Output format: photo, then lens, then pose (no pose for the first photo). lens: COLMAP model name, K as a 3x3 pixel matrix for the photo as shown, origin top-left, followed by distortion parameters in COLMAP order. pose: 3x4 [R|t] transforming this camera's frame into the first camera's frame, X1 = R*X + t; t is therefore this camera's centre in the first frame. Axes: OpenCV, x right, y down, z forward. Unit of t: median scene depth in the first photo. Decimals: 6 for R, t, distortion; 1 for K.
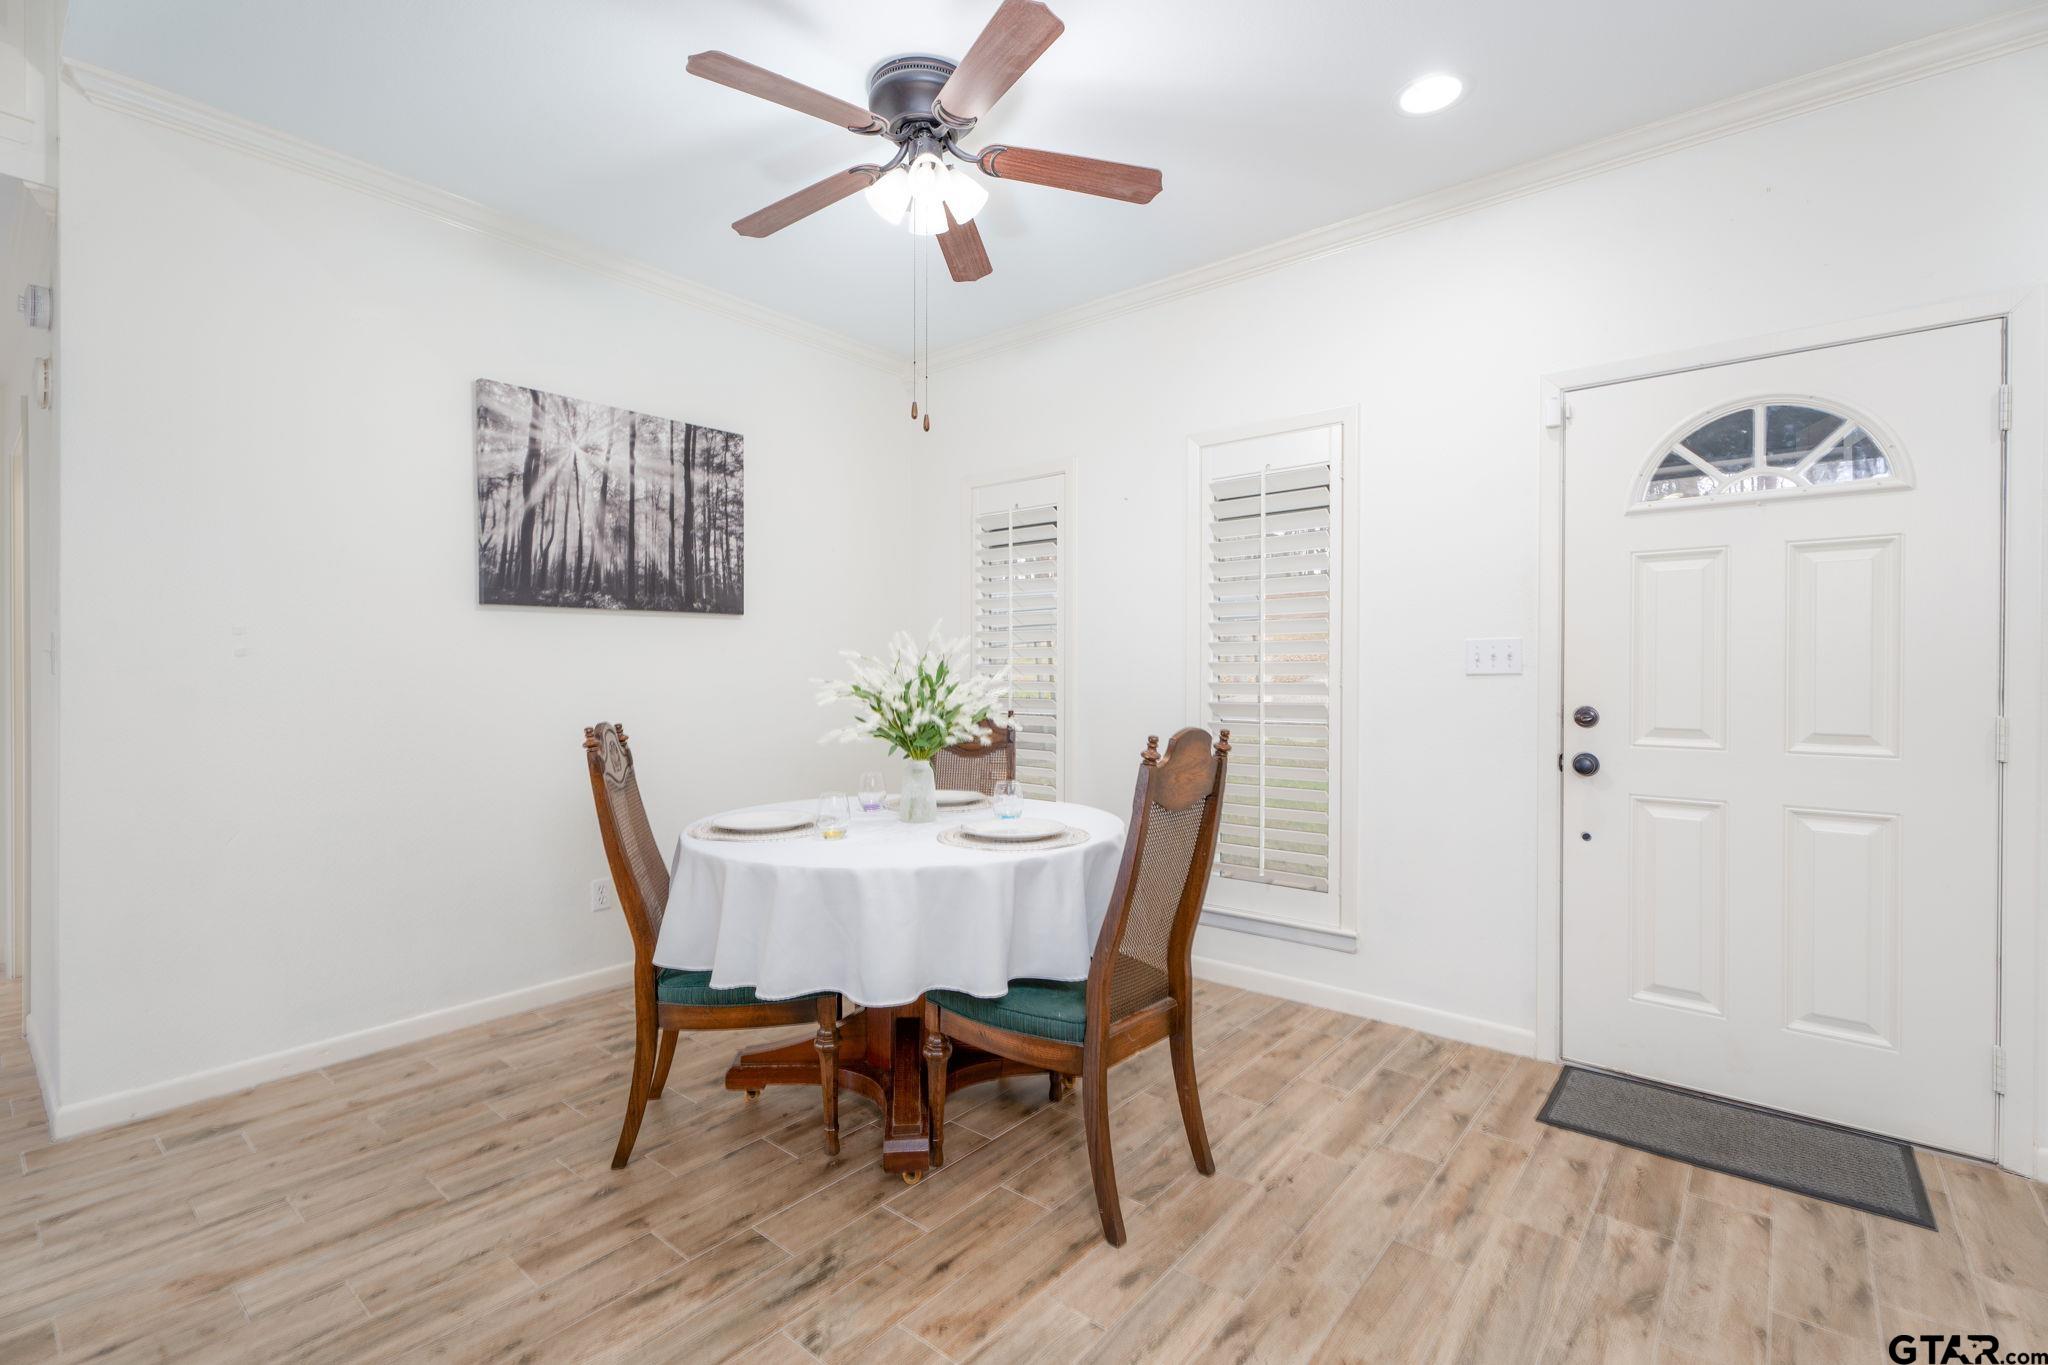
lens RADIAL K [[919.8, 0, 1016.4], [0, 919.8, 685.2], [0, 0, 1]] dist [0.001391, -0.002091]
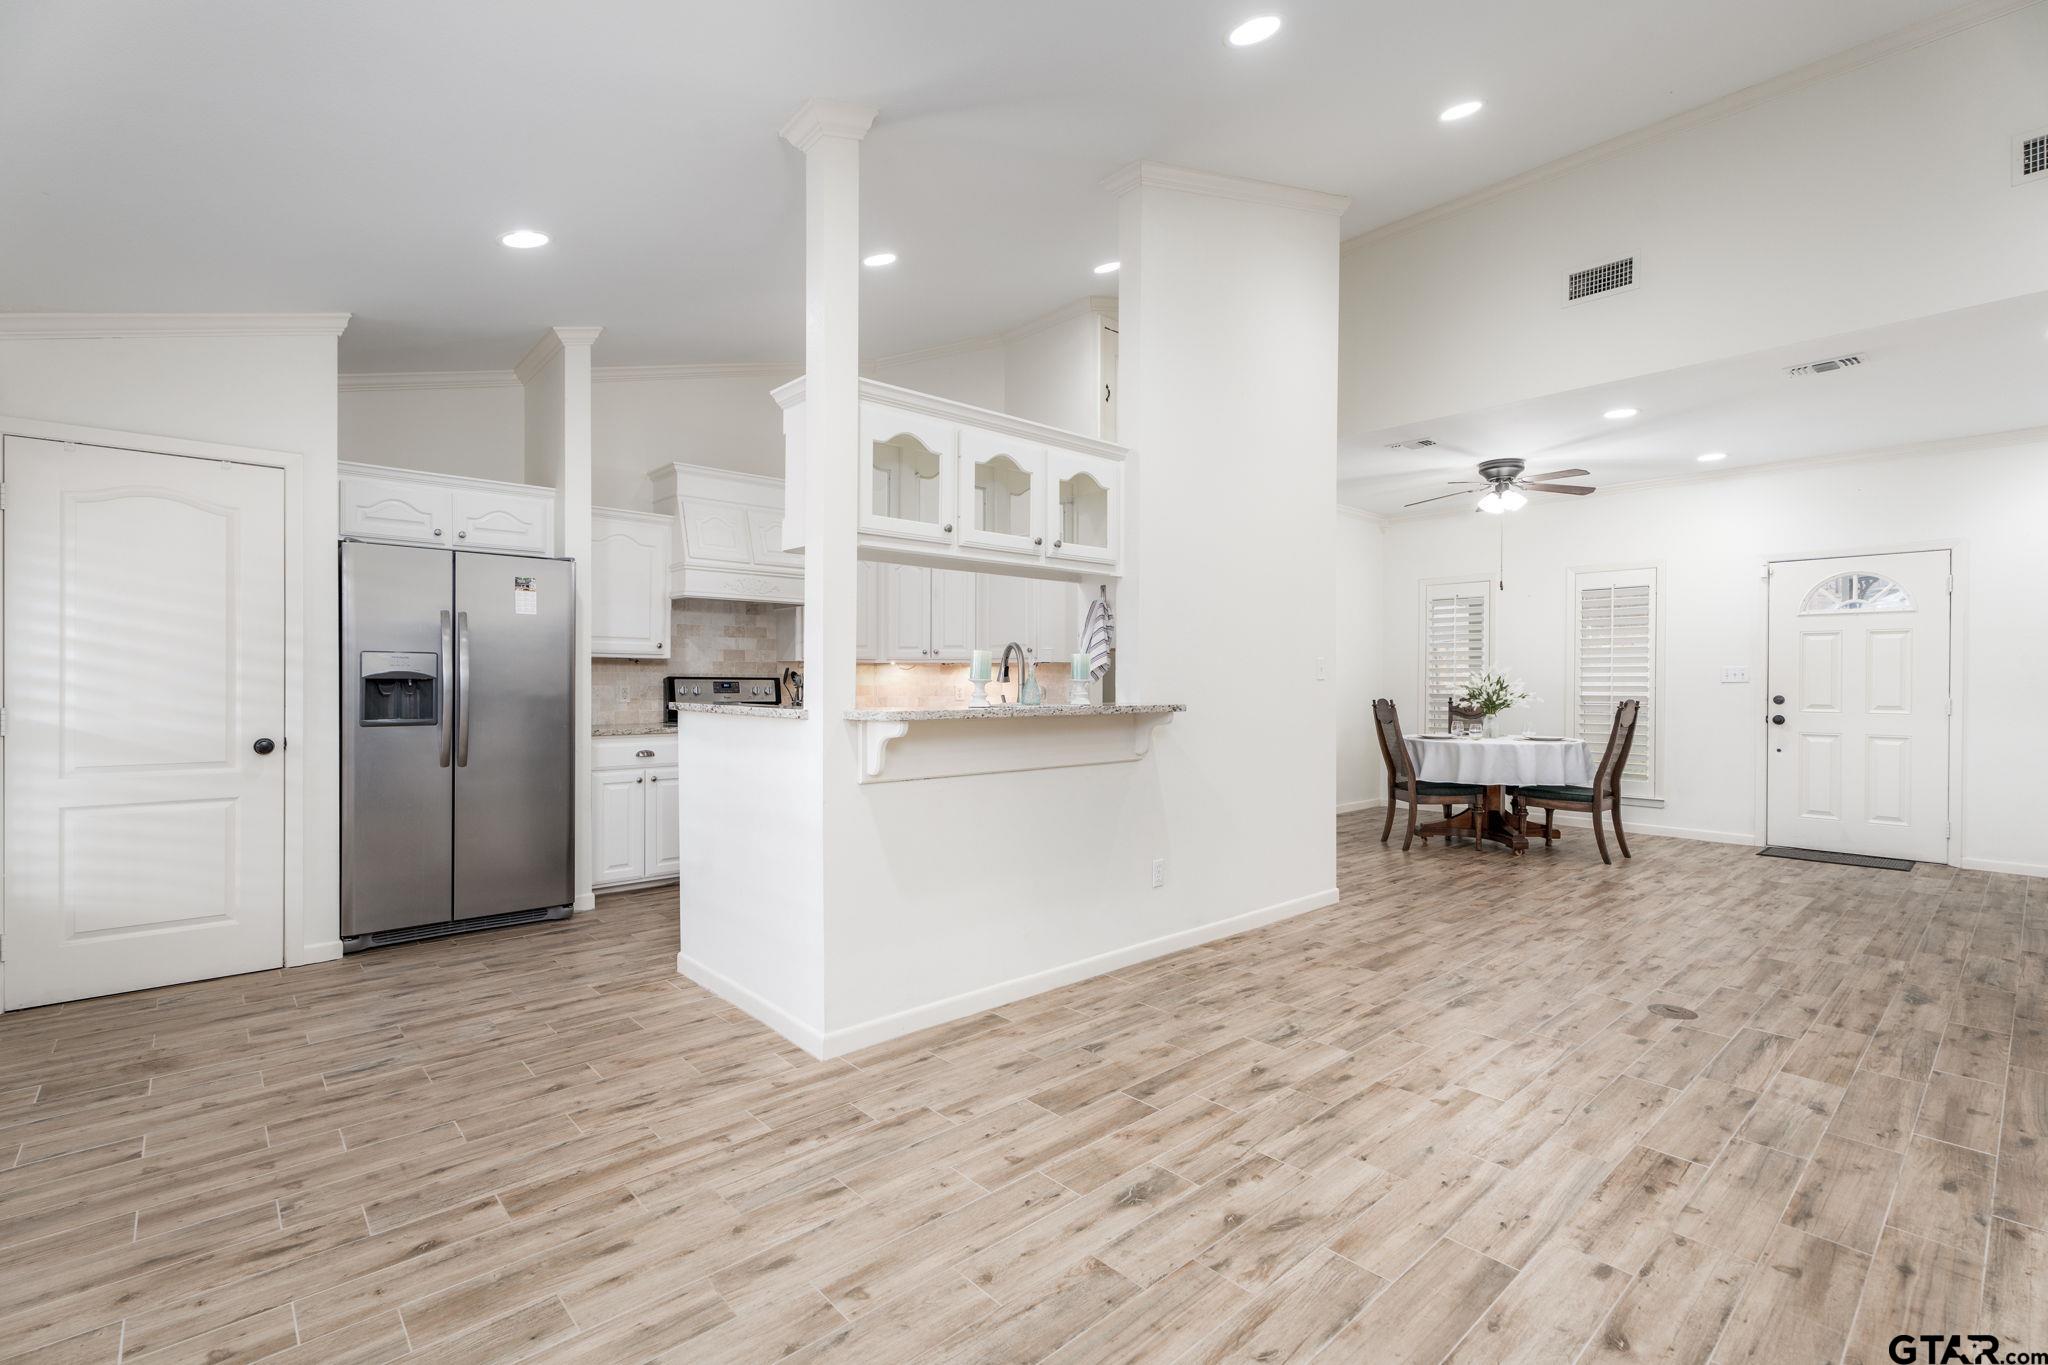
lens RADIAL K [[919.8, 0, 1021.2], [0, 919.8, 675.7], [0, 0, 1]] dist [0.001391, -0.002091]
pose [[0.986257, -0.002384, -0.165203, -0.939465], [0.000815, 0.999954, -0.009561, -0.006869], [0.165219, 0.009295, 0.986213, -1.707327]]
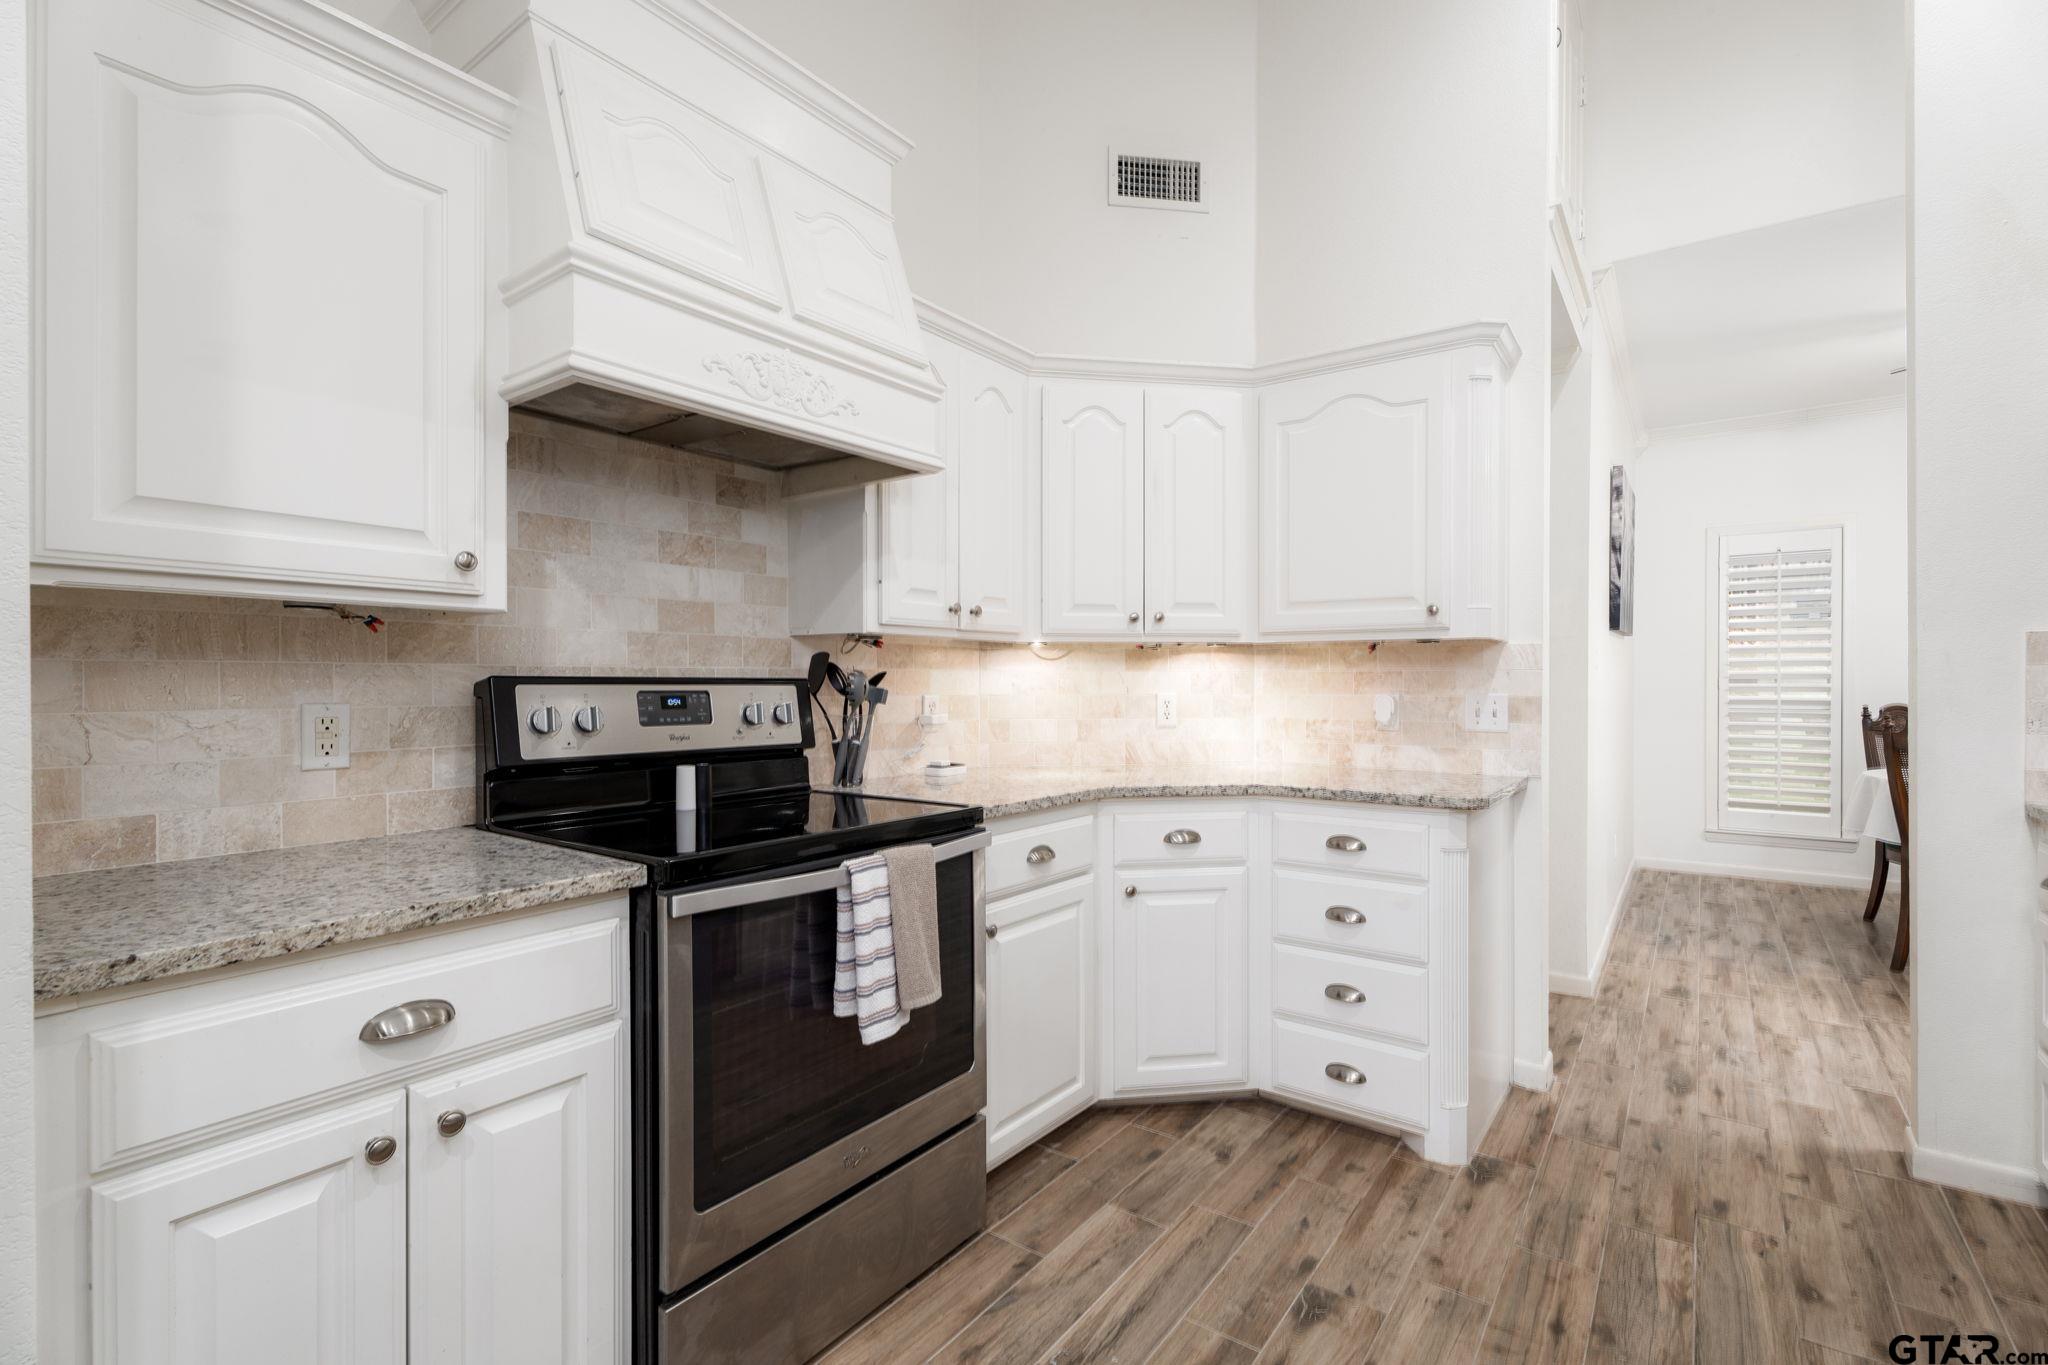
lens RADIAL K [[919.8, 0, 1035.1], [0, 919.8, 685.8], [0, 0, 1]] dist [0.001391, -0.002091]
pose [[0.999365, -0.003191, 0.035478, -1.738342], [0.003002, 0.999981, 0.005390, -0.021097], [-0.035494, -0.005280, 0.999356, -0.402381]]
